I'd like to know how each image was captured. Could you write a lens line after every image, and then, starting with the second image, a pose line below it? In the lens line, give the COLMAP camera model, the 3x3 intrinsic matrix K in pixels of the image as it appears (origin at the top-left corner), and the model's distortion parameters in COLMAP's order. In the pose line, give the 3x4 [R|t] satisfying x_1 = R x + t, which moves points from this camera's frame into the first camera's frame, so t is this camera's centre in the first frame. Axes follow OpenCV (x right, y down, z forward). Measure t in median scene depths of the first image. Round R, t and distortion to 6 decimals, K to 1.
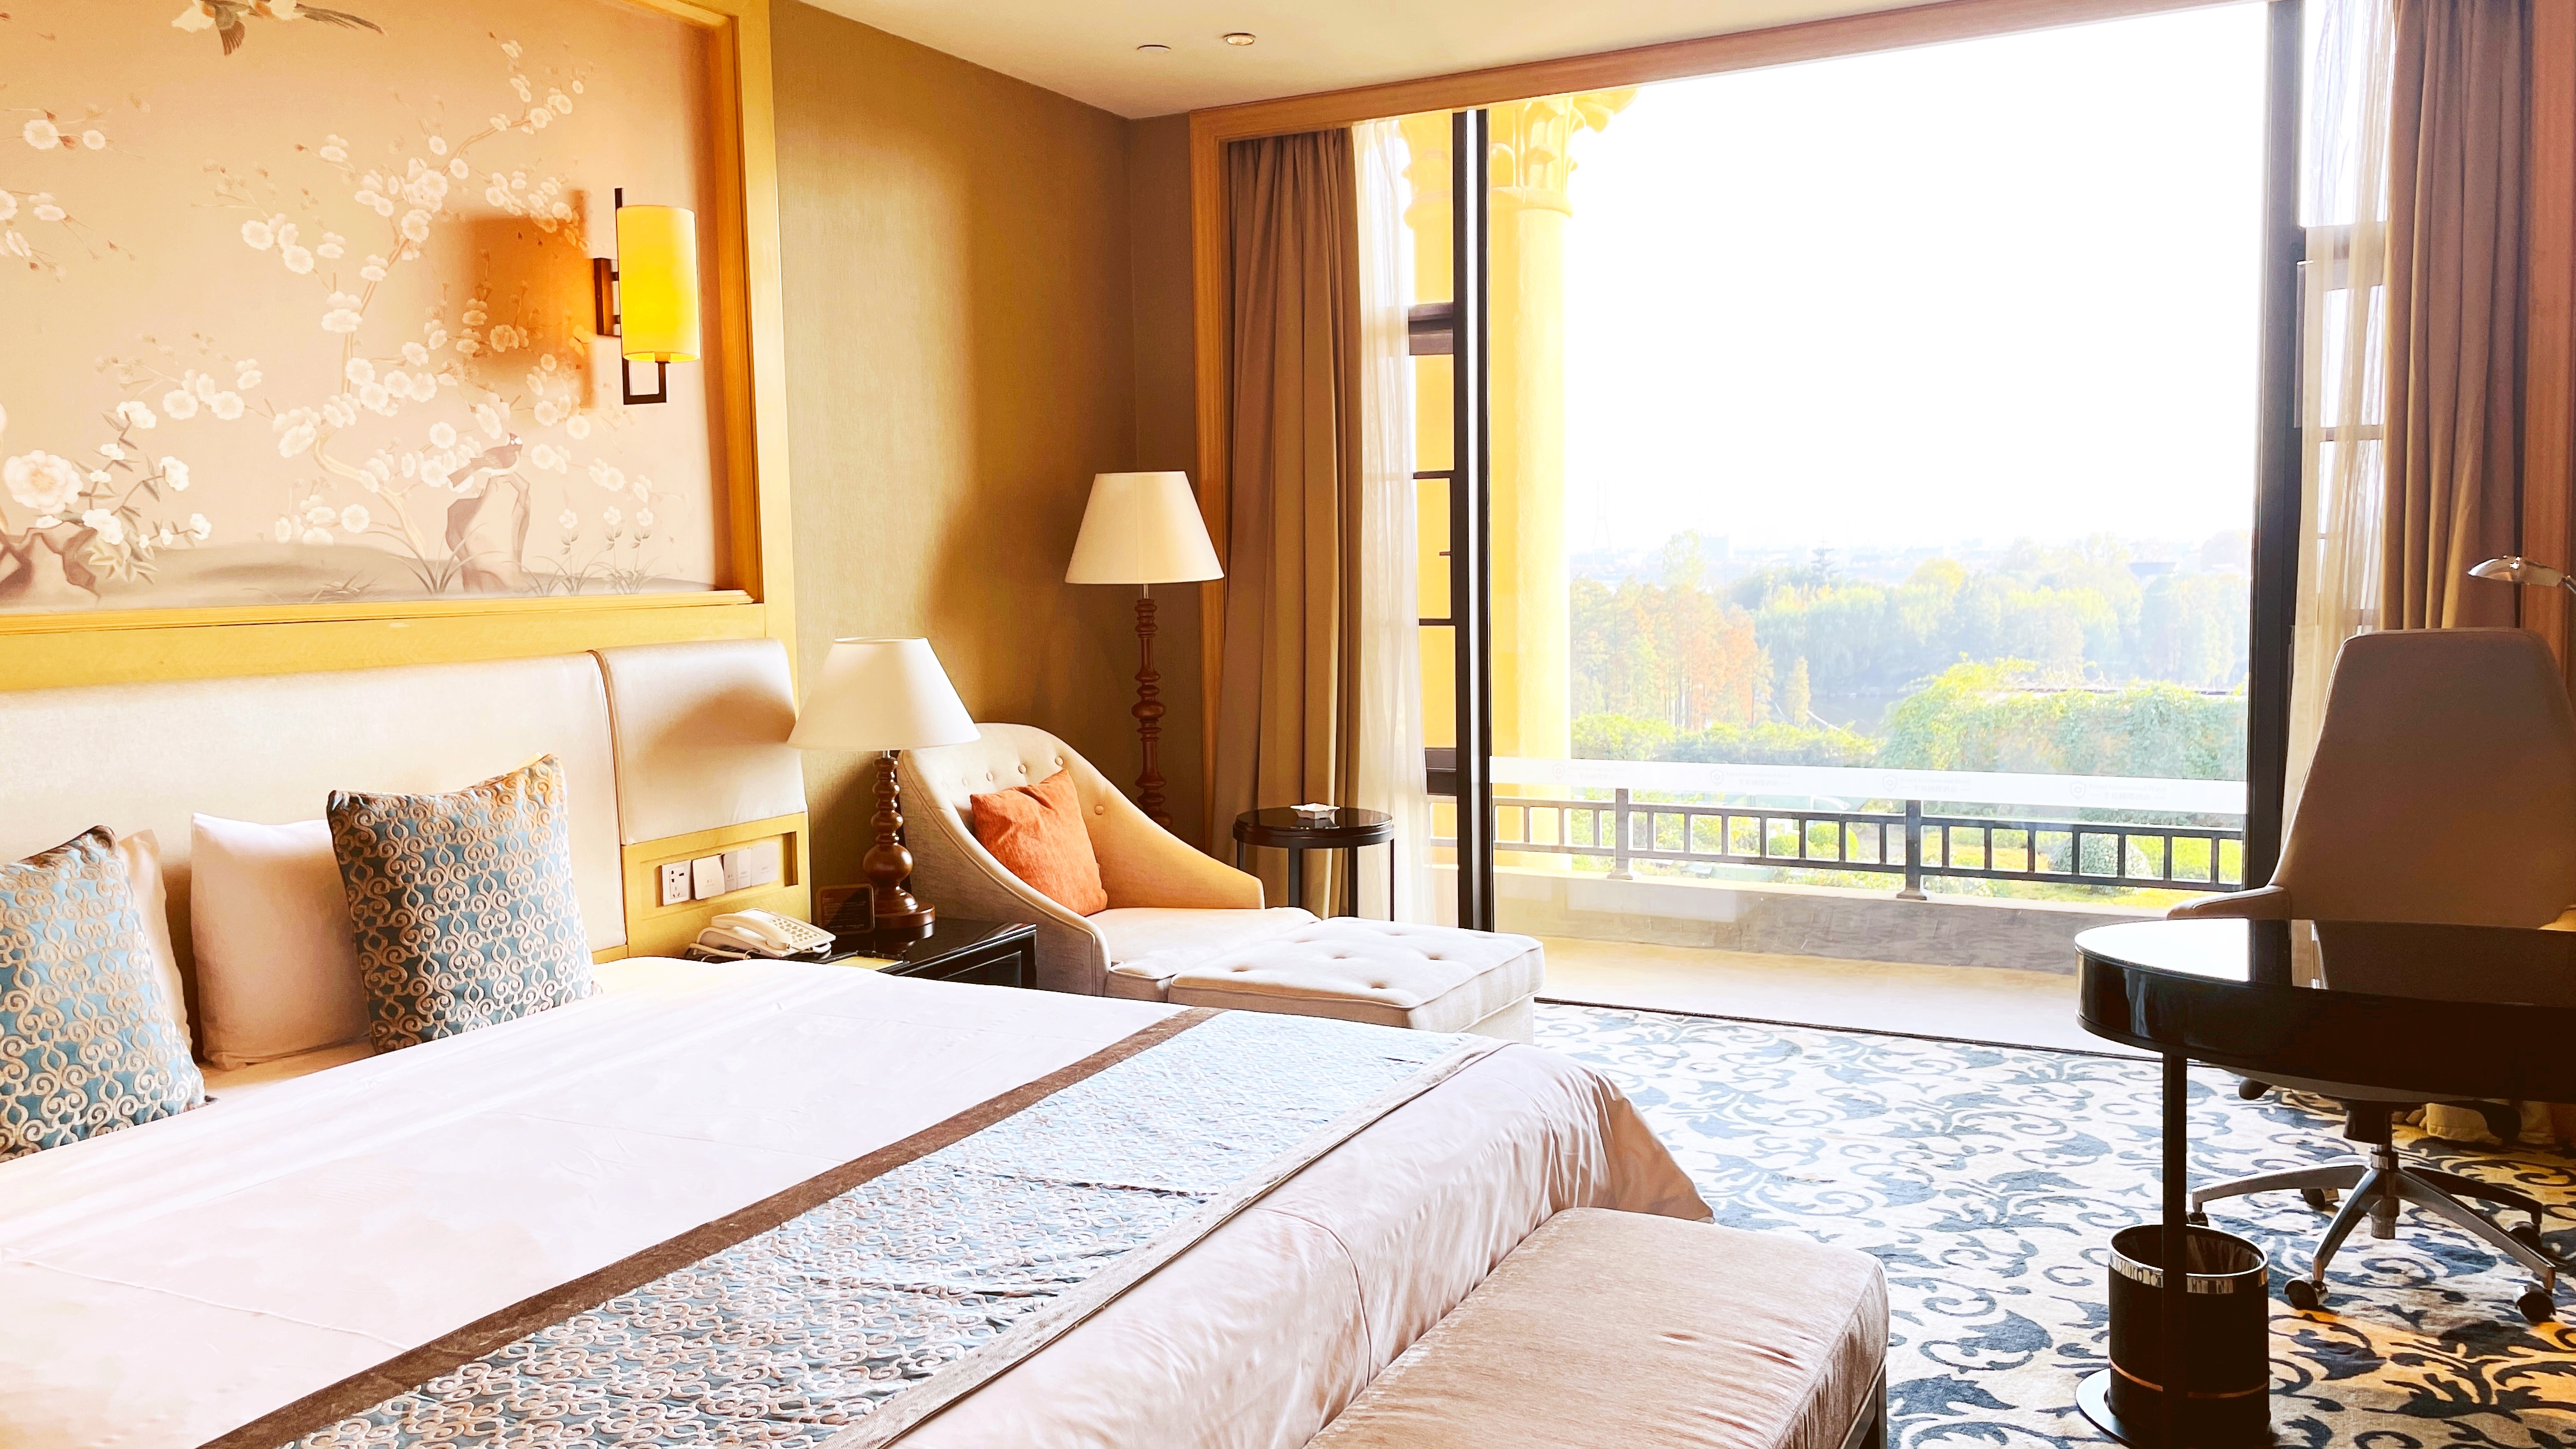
lens RADIAL K [[1914.7, 0, 1288.0], [0, 1914.7, 724.5], [0, 0, 1]] dist [0.073499, -0.126407]
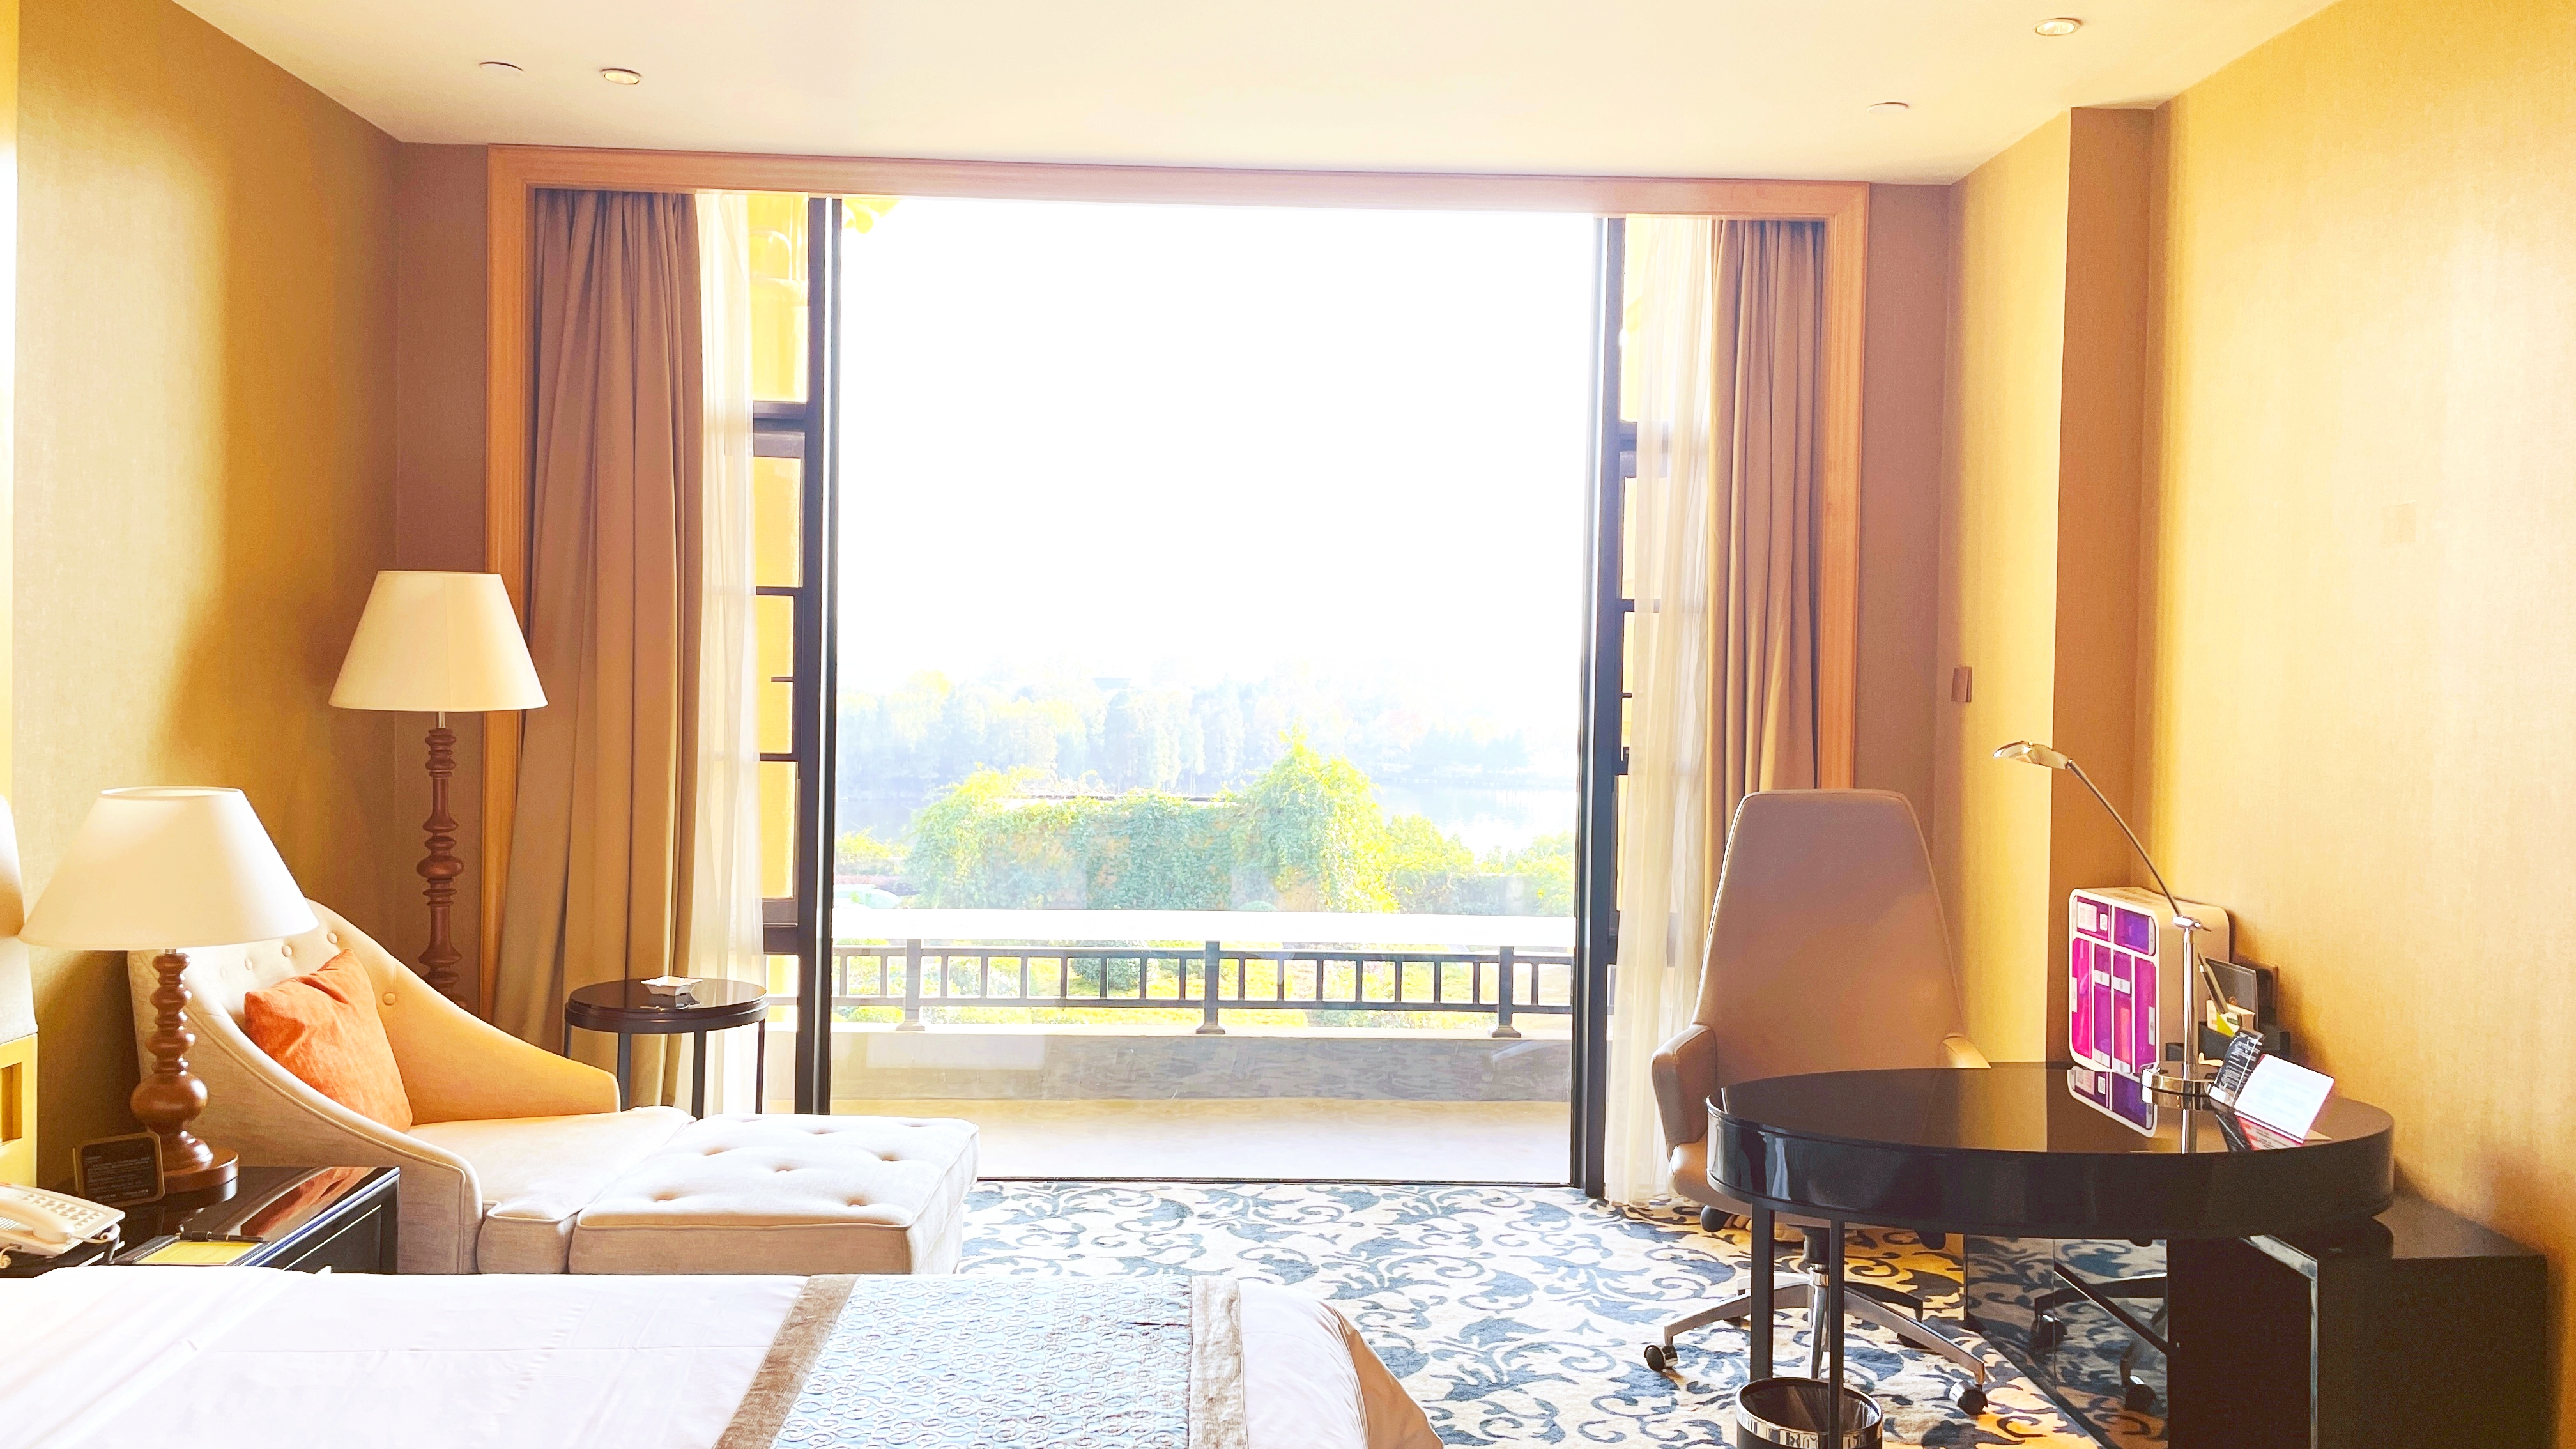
lens RADIAL K [[1925.1, 0, 1282.1], [0, 1925.1, 701.8], [0, 0, 1]] dist [0.092963, -0.128321]
pose [[0.874371, 0.022444, 0.484738, -0.167757], [0.009390, 0.997960, -0.063145, -0.022487], [-0.485167, 0.059764, 0.872377, 0.117795]]
